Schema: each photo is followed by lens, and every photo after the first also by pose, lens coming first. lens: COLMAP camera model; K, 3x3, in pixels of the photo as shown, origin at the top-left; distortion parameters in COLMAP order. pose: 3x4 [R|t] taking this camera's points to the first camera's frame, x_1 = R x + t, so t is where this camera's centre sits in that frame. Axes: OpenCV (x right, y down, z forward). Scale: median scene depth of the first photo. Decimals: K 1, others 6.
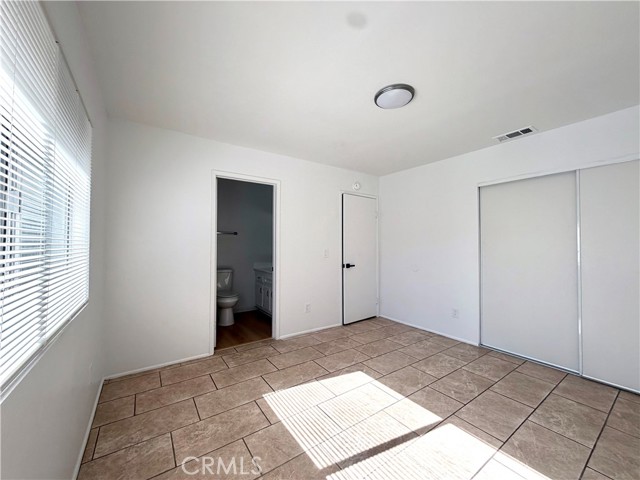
lens RADIAL K [[255.3, 0, 320.0], [0, 255.3, 241.7], [0, 0, 1]] dist [-0.002140, -0.000263]
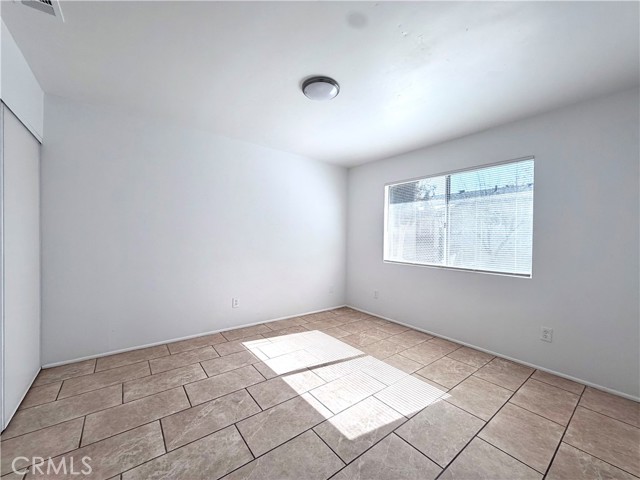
lens RADIAL K [[255.3, 0, 320.6], [0, 255.3, 239.2], [0, 0, 1]] dist [-0.002140, -0.000263]
pose [[-0.998359, -0.022968, -0.052466, 0.318342], [-0.022793, 0.999732, -0.003935, 0.037345], [0.052542, -0.002733, -0.998615, 1.925227]]
